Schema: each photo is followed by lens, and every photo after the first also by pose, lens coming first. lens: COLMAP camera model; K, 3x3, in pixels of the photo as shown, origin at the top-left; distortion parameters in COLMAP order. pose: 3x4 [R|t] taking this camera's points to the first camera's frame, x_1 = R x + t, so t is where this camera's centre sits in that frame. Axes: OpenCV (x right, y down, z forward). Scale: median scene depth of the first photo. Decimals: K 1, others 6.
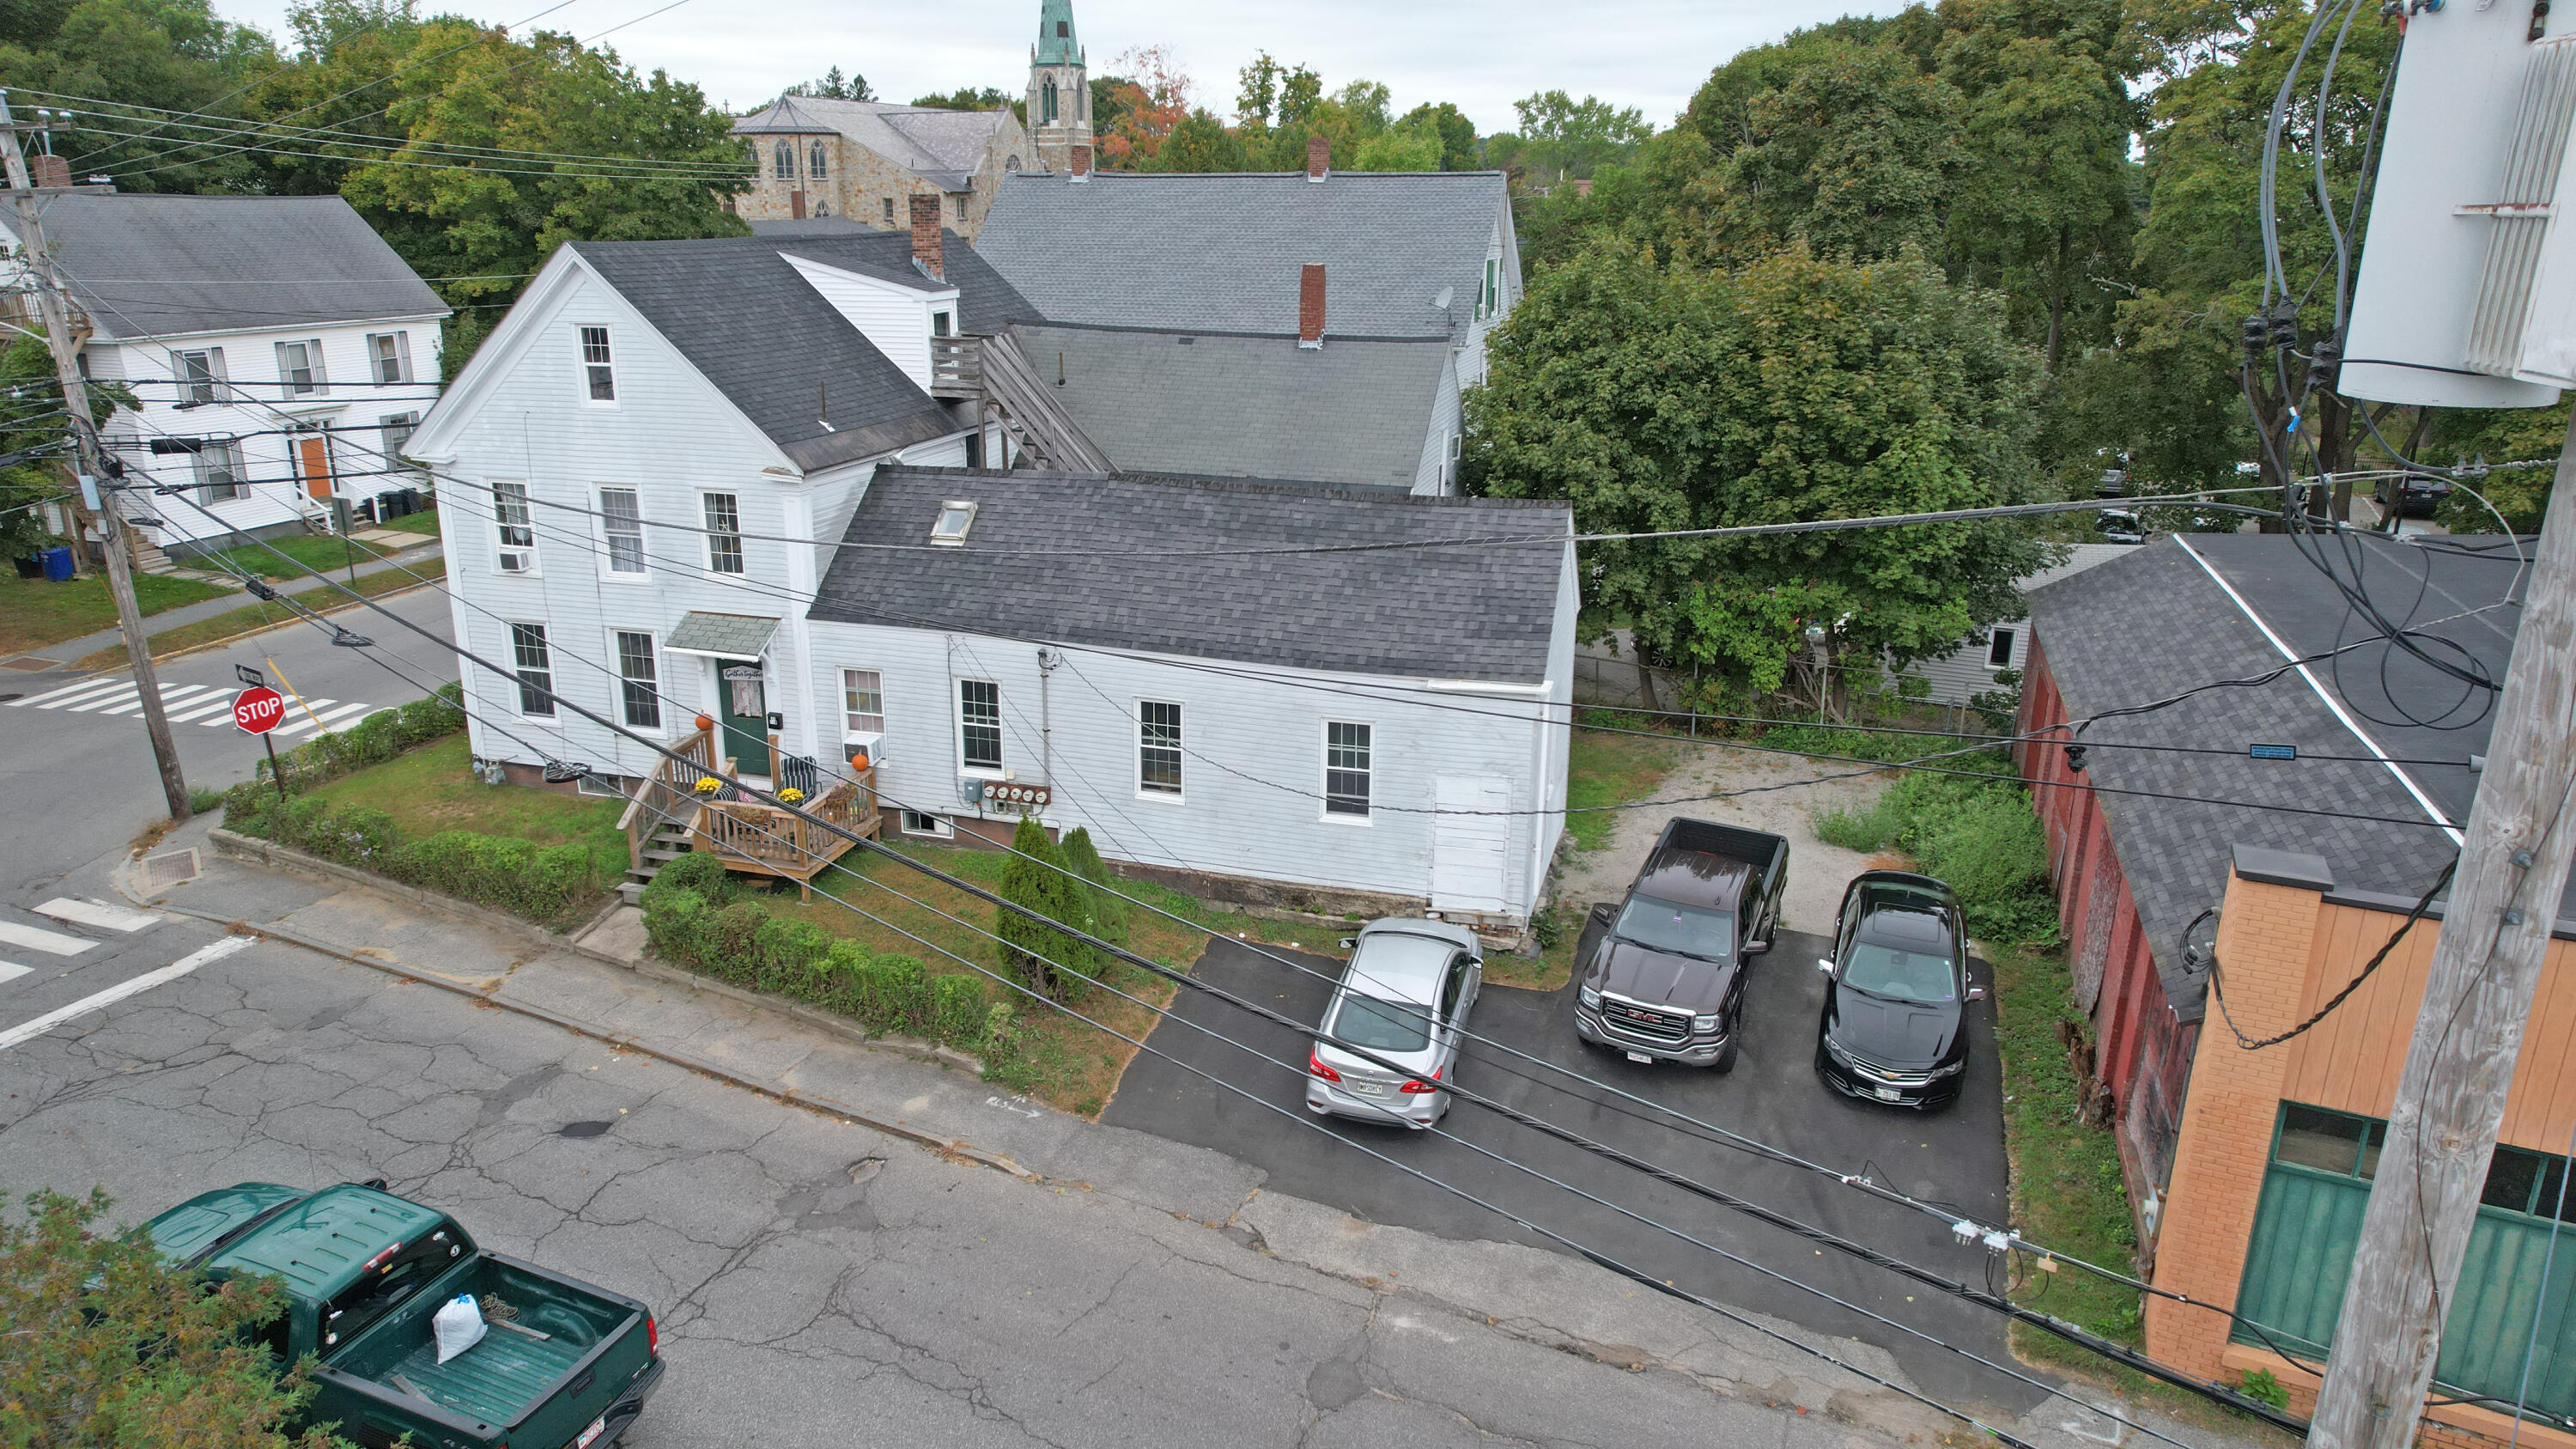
lens RADIAL K [[1629.5, 0, 1301.4], [0, 1629.5, 706.4], [0, 0, 1]] dist [-0.067424, 0.062068]
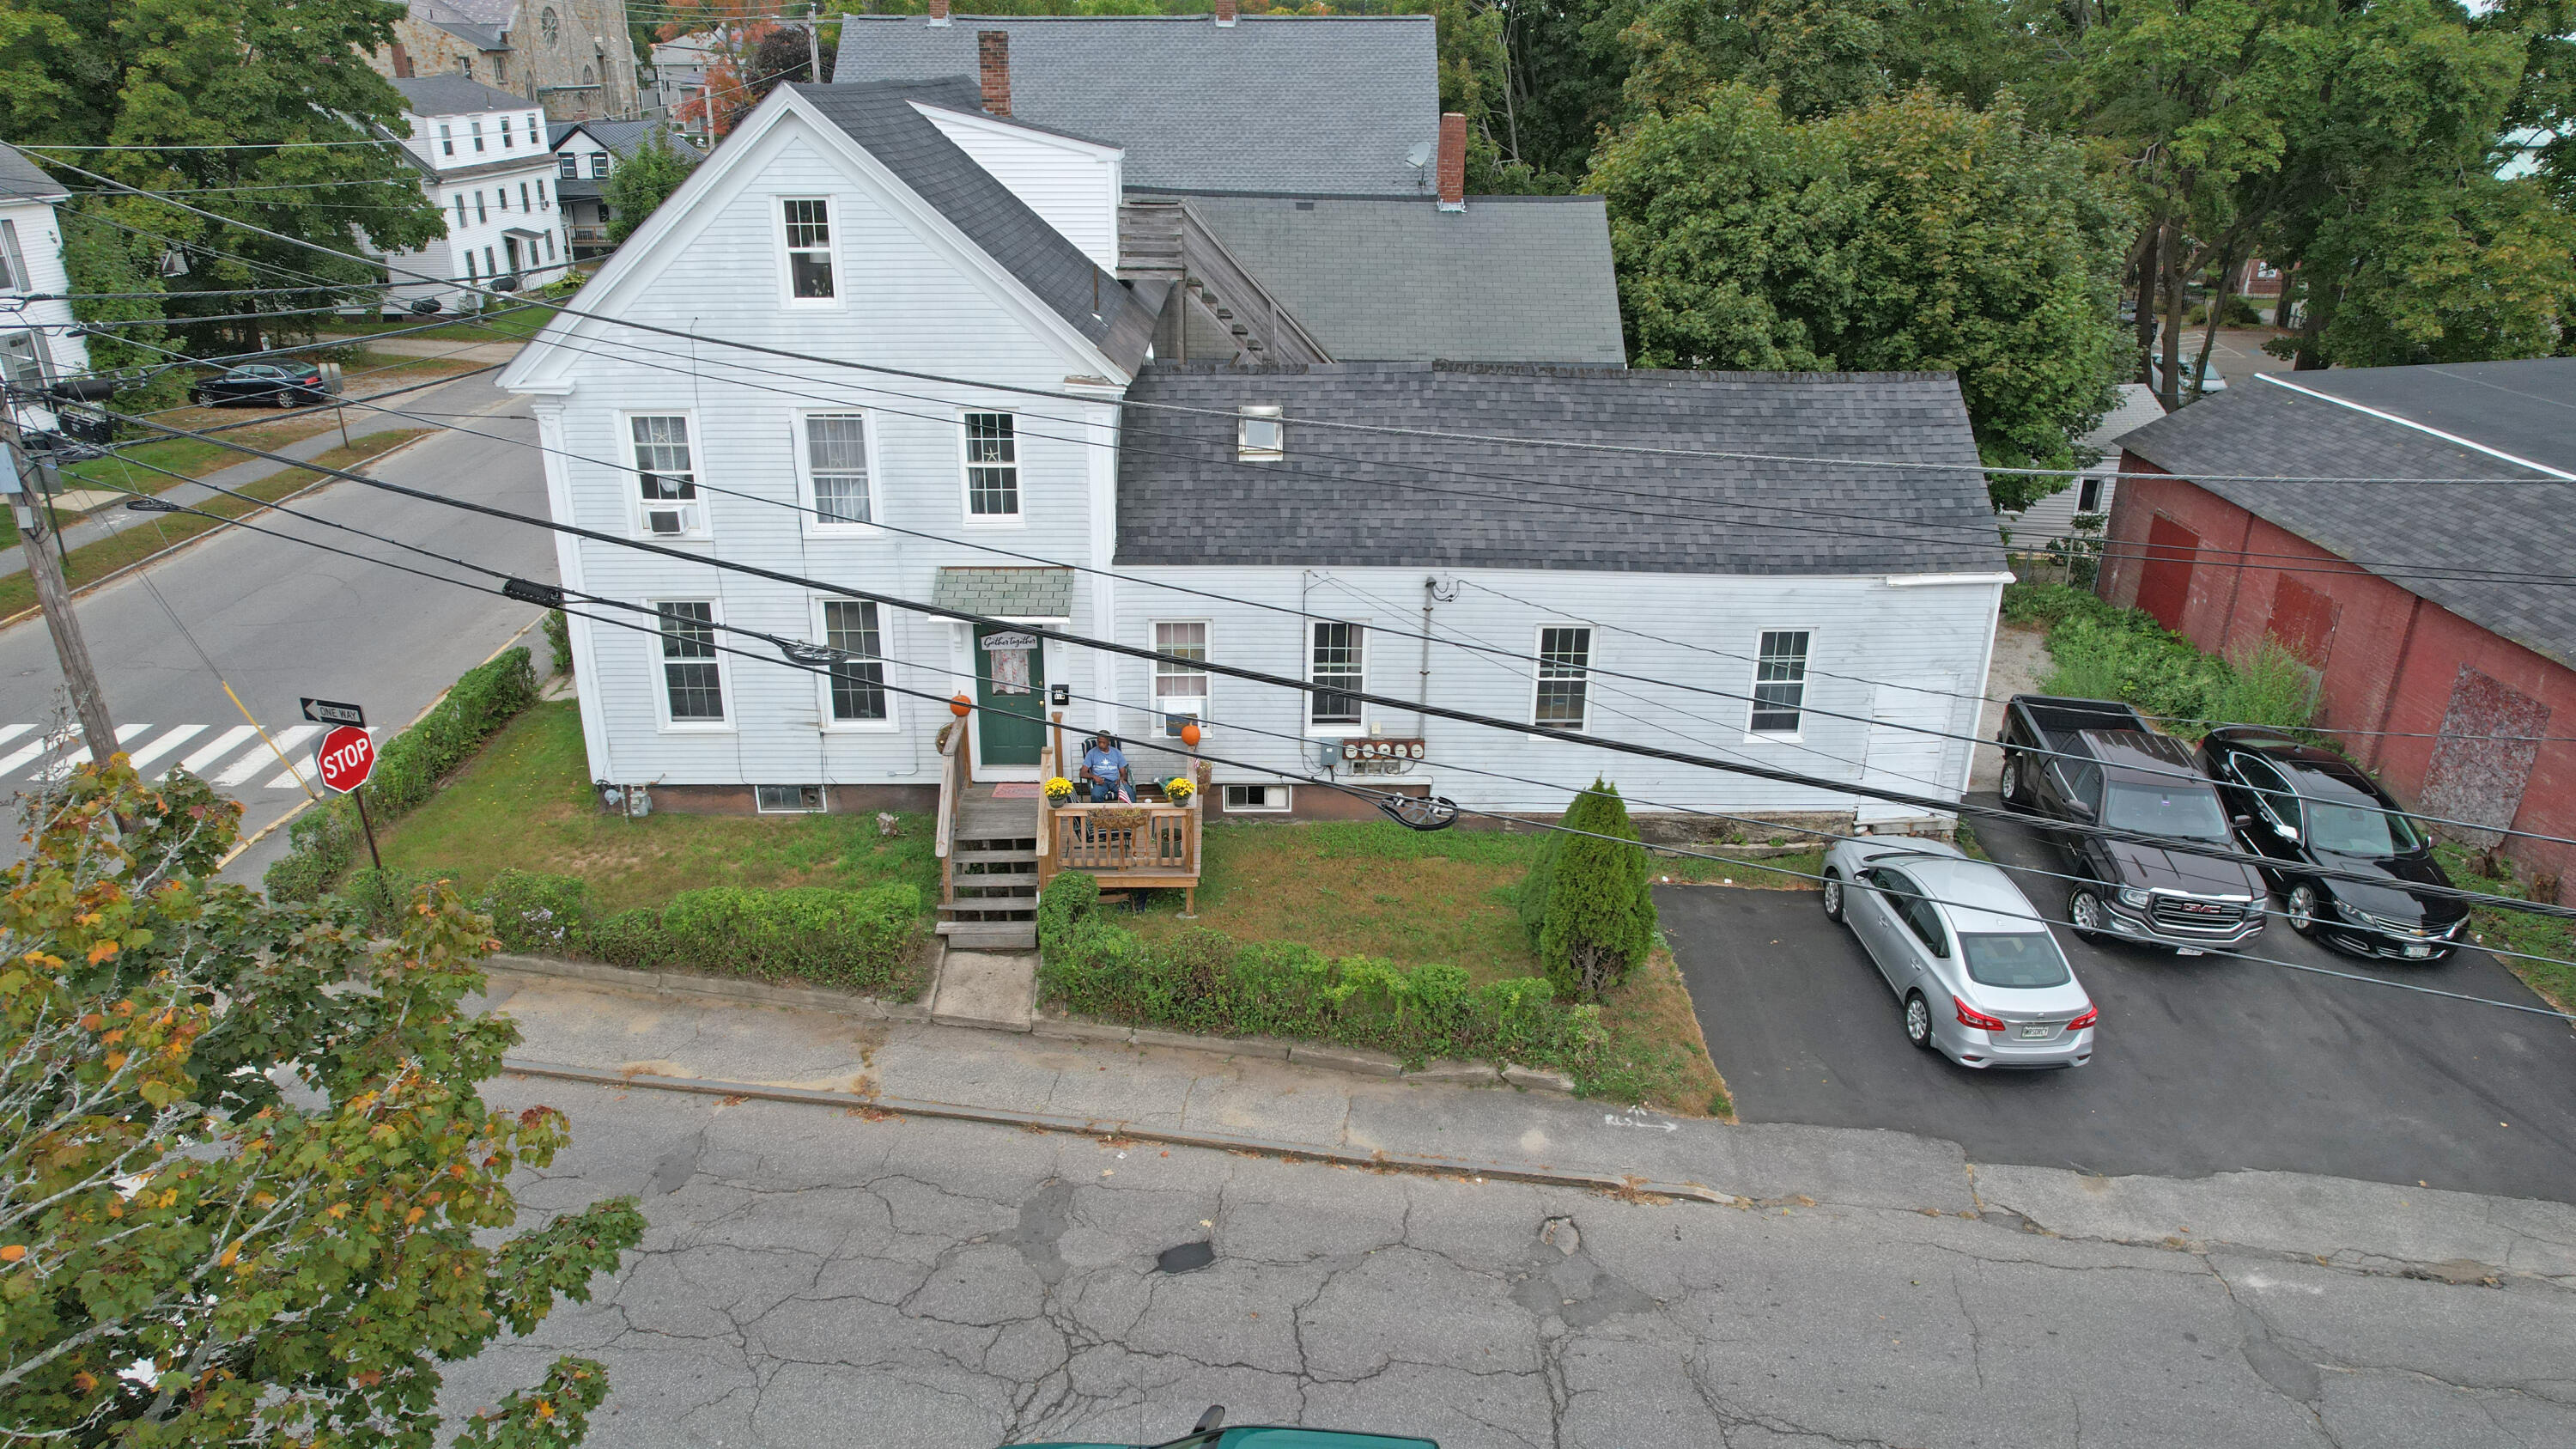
lens RADIAL K [[1629.5, 0, 1301.4], [0, 1629.5, 706.4], [0, 0, 1]] dist [-0.067424, 0.062068]
pose [[0.955009, -0.108088, 0.276180, -0.451215], [0.086378, 0.992222, 0.089637, -0.049078], [-0.283720, -0.061748, 0.956917, 0.202941]]
